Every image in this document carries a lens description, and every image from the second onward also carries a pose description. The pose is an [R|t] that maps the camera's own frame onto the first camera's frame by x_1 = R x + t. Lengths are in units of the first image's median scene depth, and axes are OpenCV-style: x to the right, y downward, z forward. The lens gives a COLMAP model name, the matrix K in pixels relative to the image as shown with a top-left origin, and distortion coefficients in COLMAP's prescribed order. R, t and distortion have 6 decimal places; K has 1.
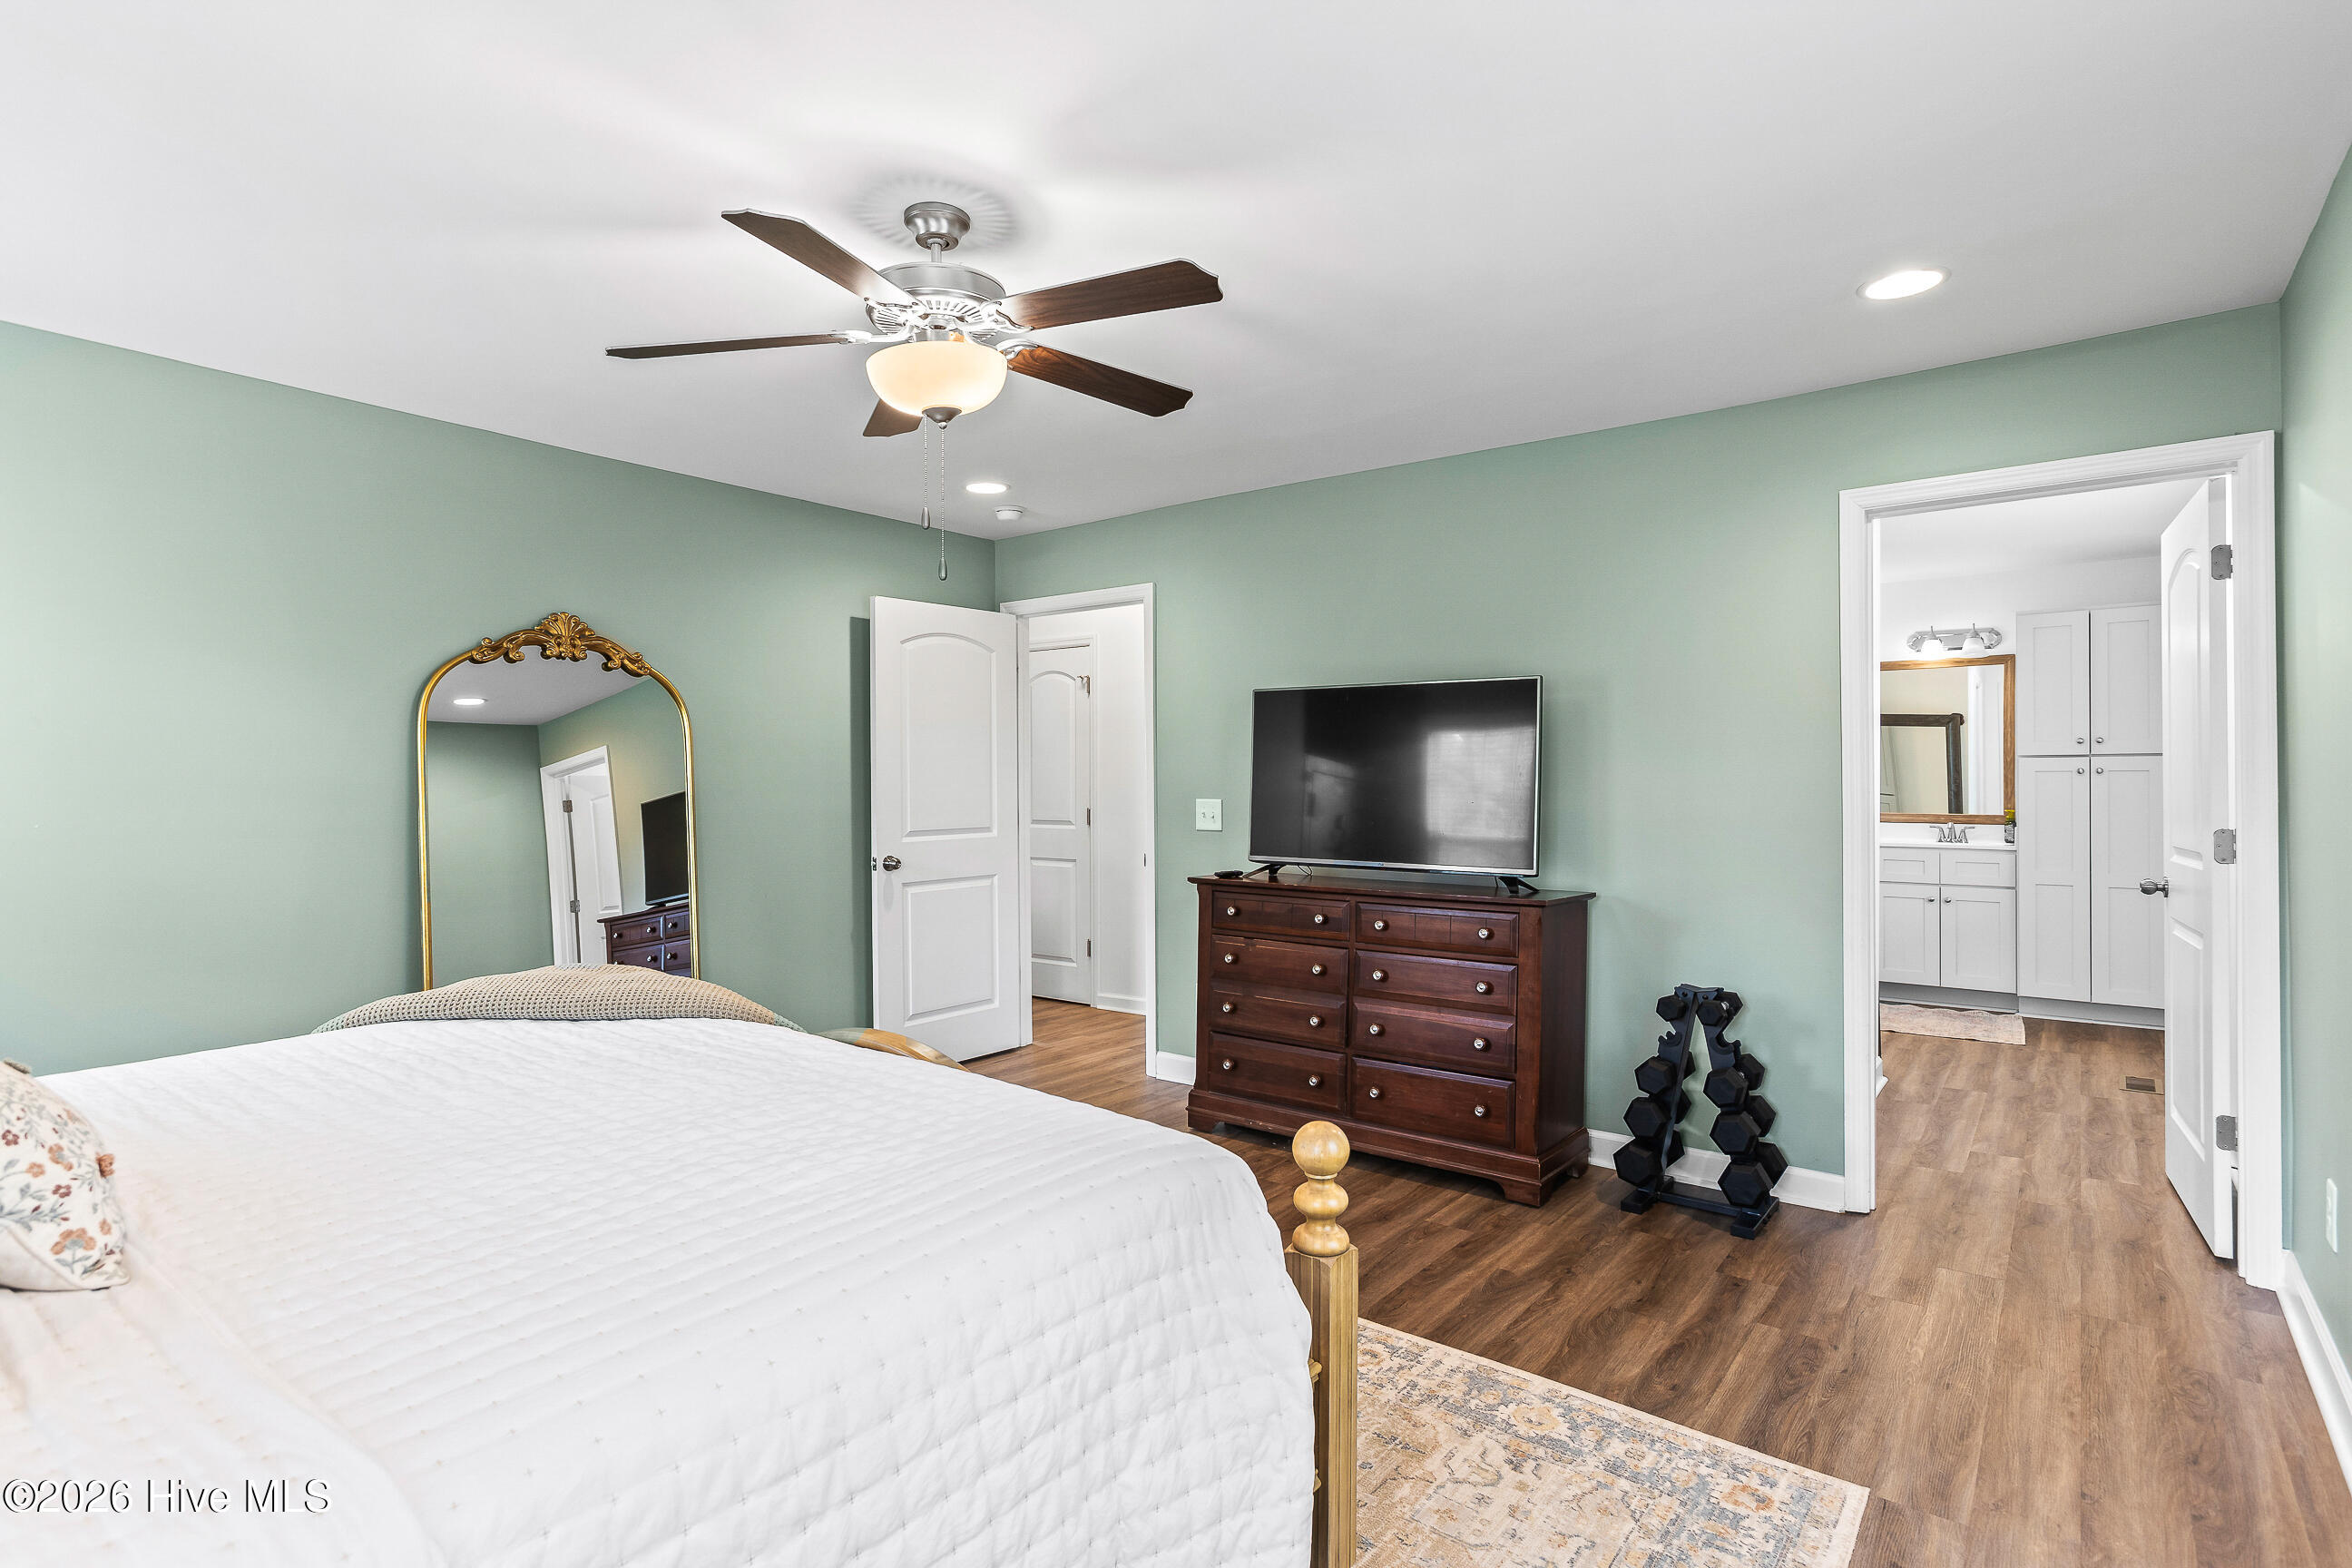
lens RADIAL K [[1175.2, 0, 1167.9], [0, 1175.2, 757.5], [0, 0, 1]] dist [-0.007959, 0.012330]
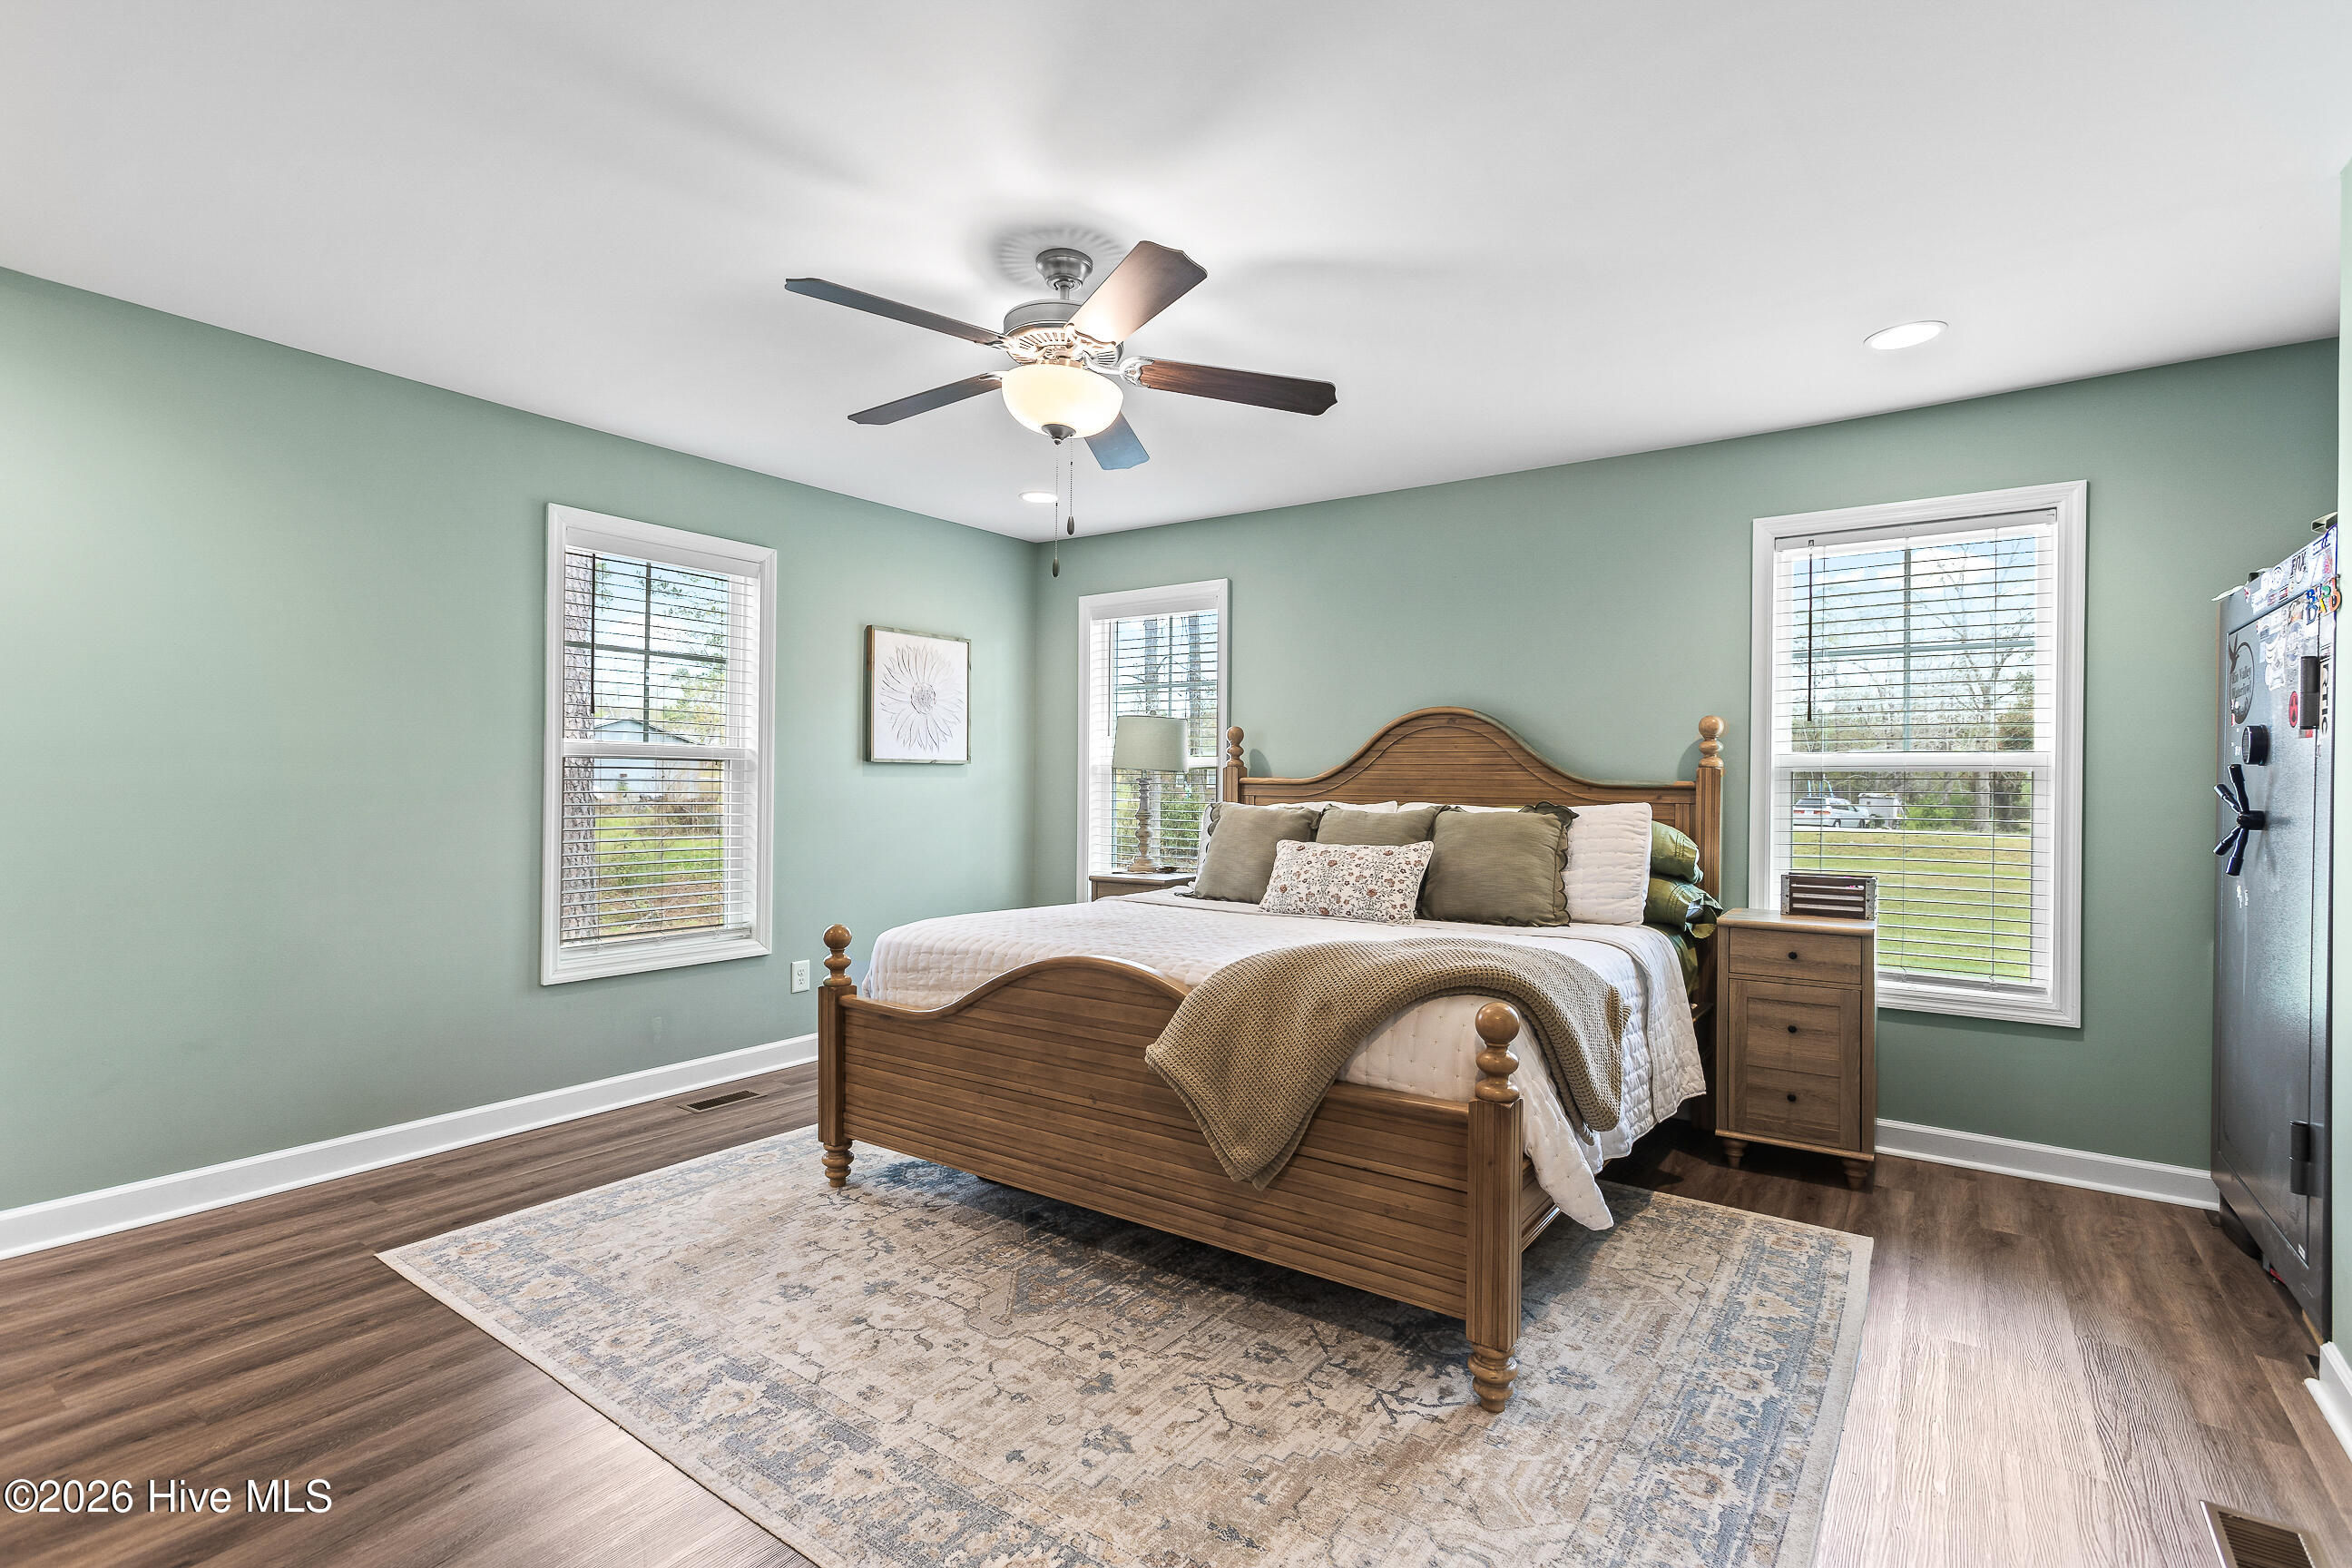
lens RADIAL K [[1105.9, 0, 1186.1], [0, 1105.9, 782.1], [0, 0, 1]] dist [-0.000659, 0.009440]
pose [[-0.998813, -0.009829, -0.047706, -0.242775], [-0.009372, 0.999908, -0.009795, 0.047576], [0.047798, -0.009337, -0.998813, 1.889641]]
